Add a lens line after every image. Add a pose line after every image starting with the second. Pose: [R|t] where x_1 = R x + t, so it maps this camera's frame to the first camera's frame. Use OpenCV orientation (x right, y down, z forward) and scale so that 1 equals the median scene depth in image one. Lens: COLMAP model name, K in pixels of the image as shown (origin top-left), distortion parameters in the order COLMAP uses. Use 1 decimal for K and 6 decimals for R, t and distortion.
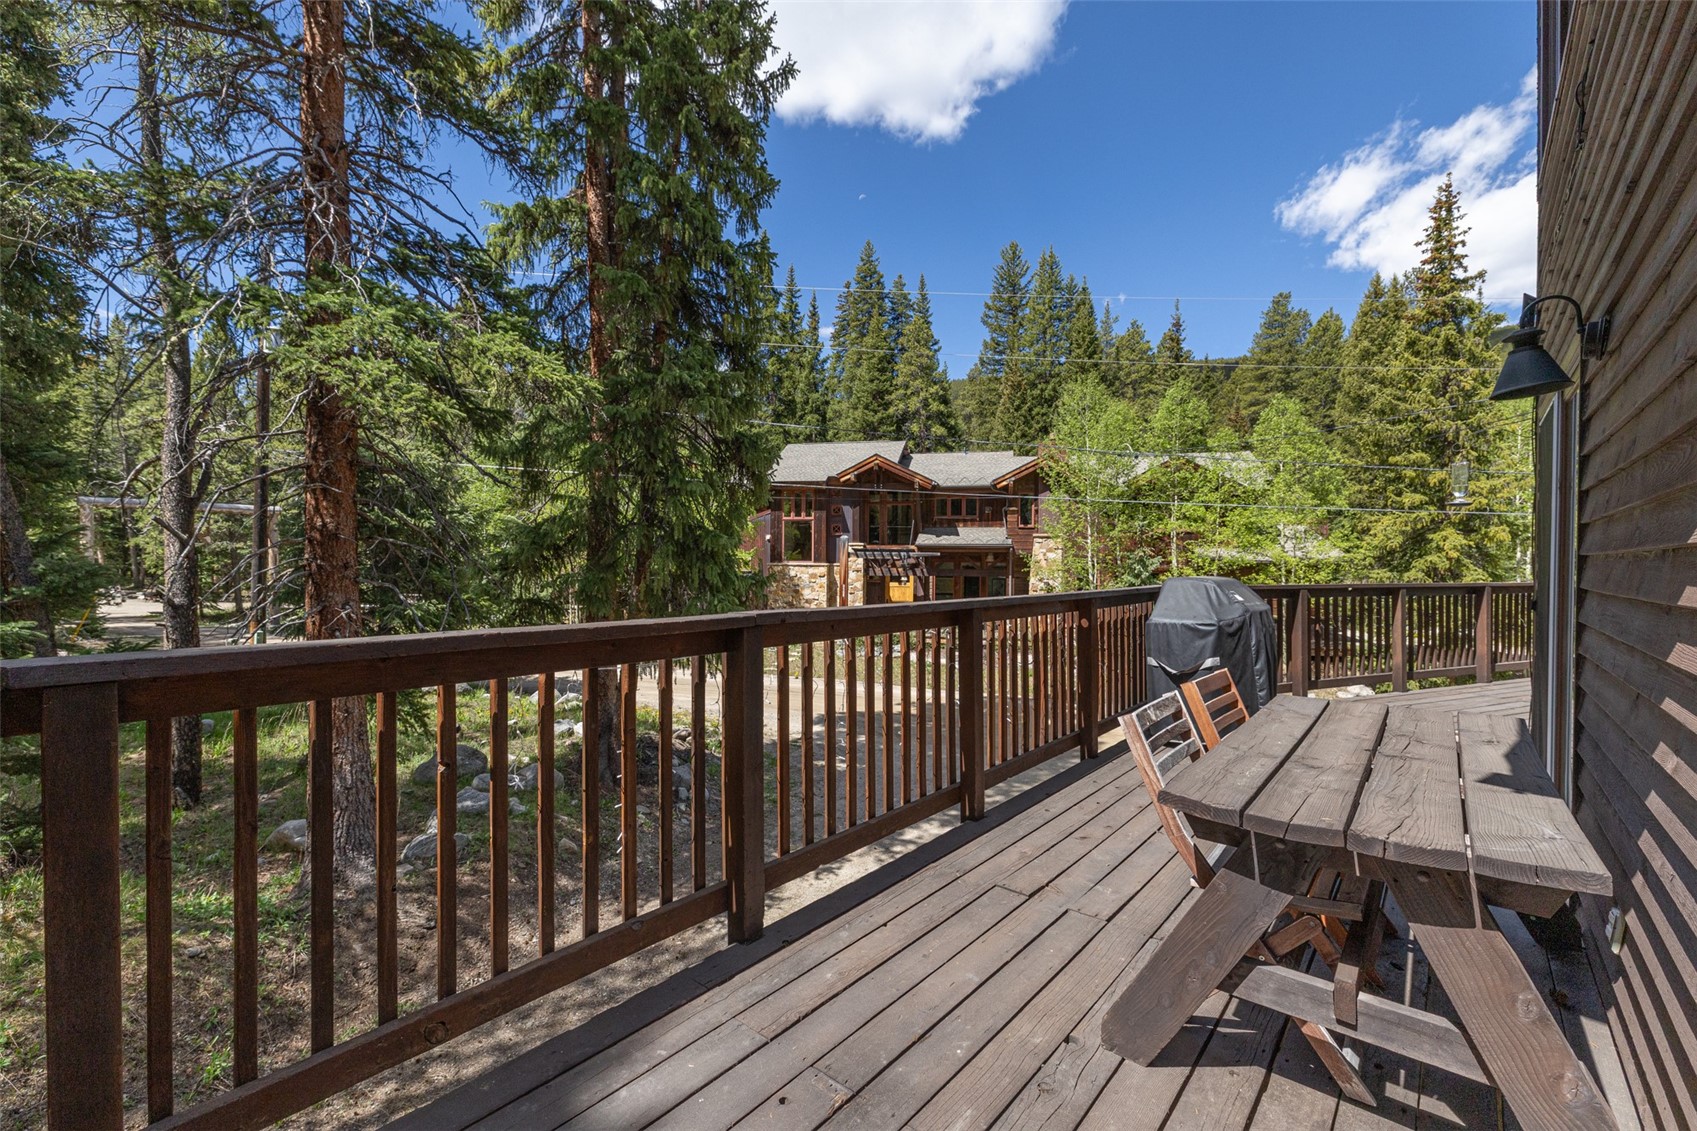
lens RADIAL K [[736.7, 0, 847.1], [0, 736.7, 561.4], [0, 0, 1]] dist [0.006864, 0.000453]
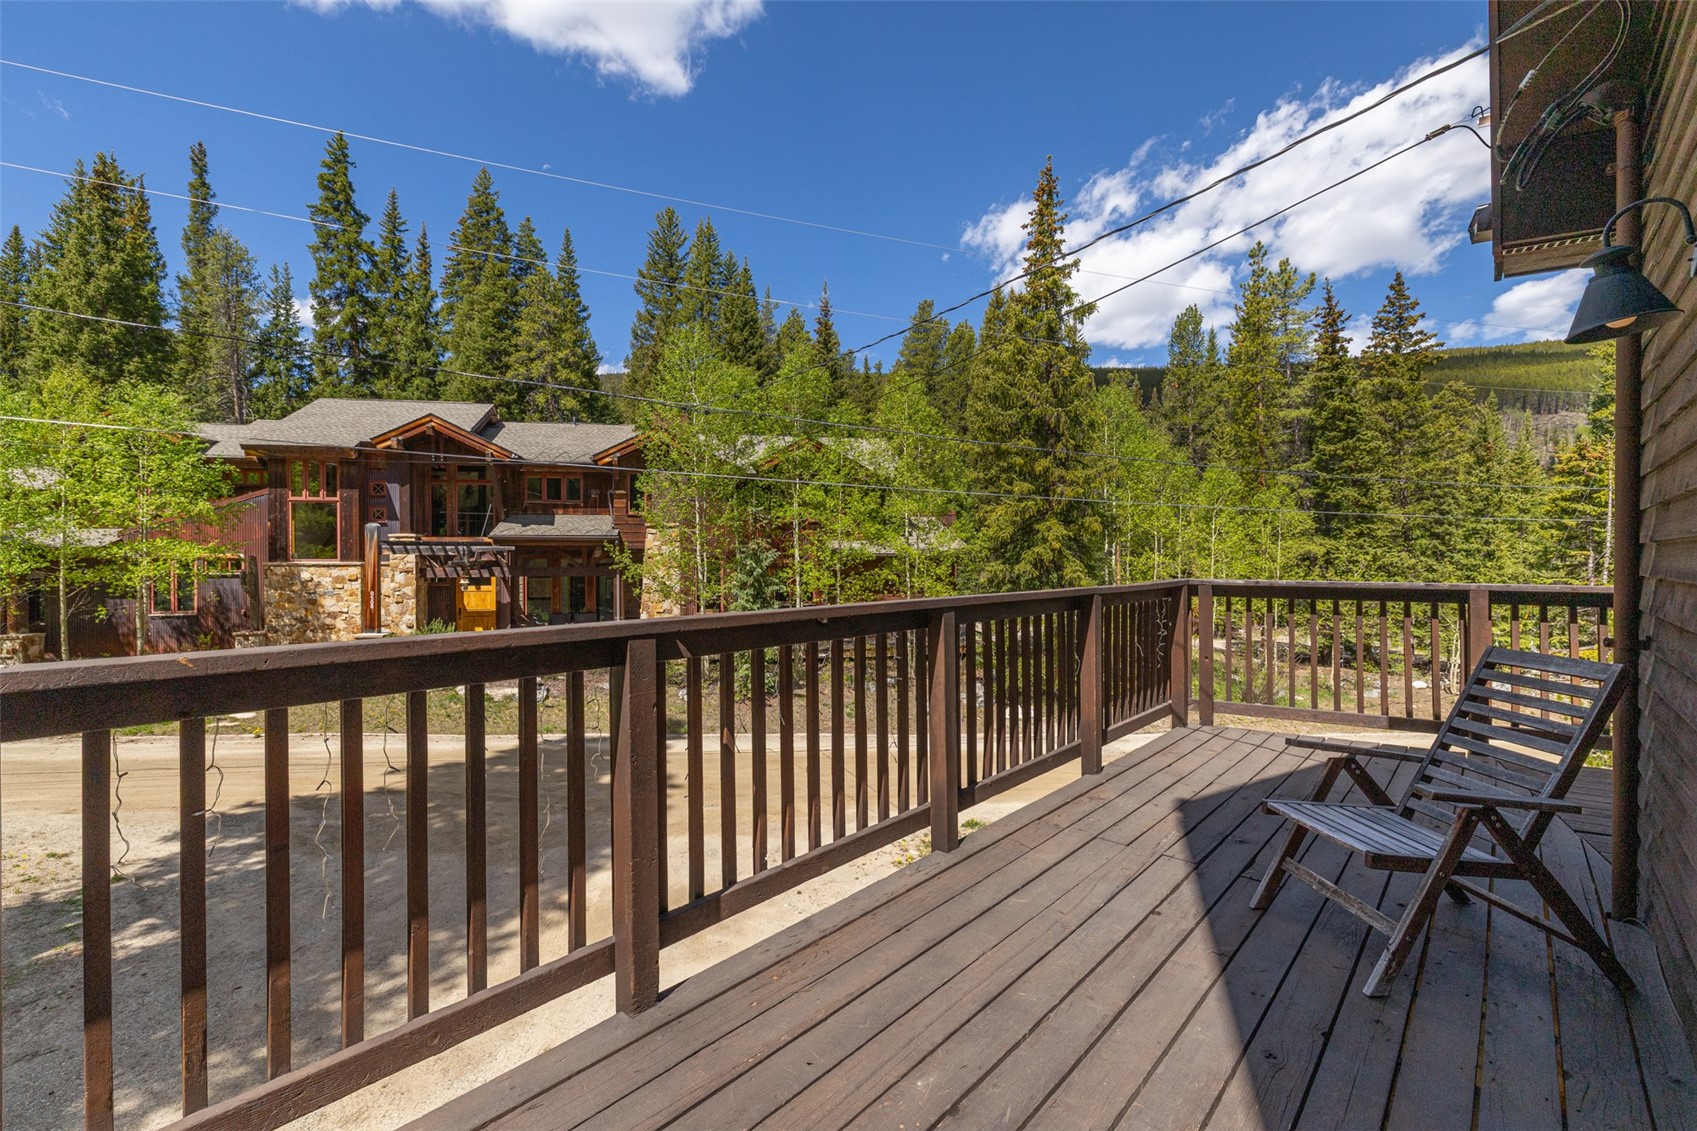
lens RADIAL K [[736.7, 0, 847.1], [0, 736.7, 561.4], [0, 0, 1]] dist [0.006864, 0.000453]
pose [[0.918567, -0.011161, 0.395108, 0.146772], [0.009126, 0.999934, 0.007029, 0.001740], [-0.395160, -0.002851, 0.918608, 0.174521]]
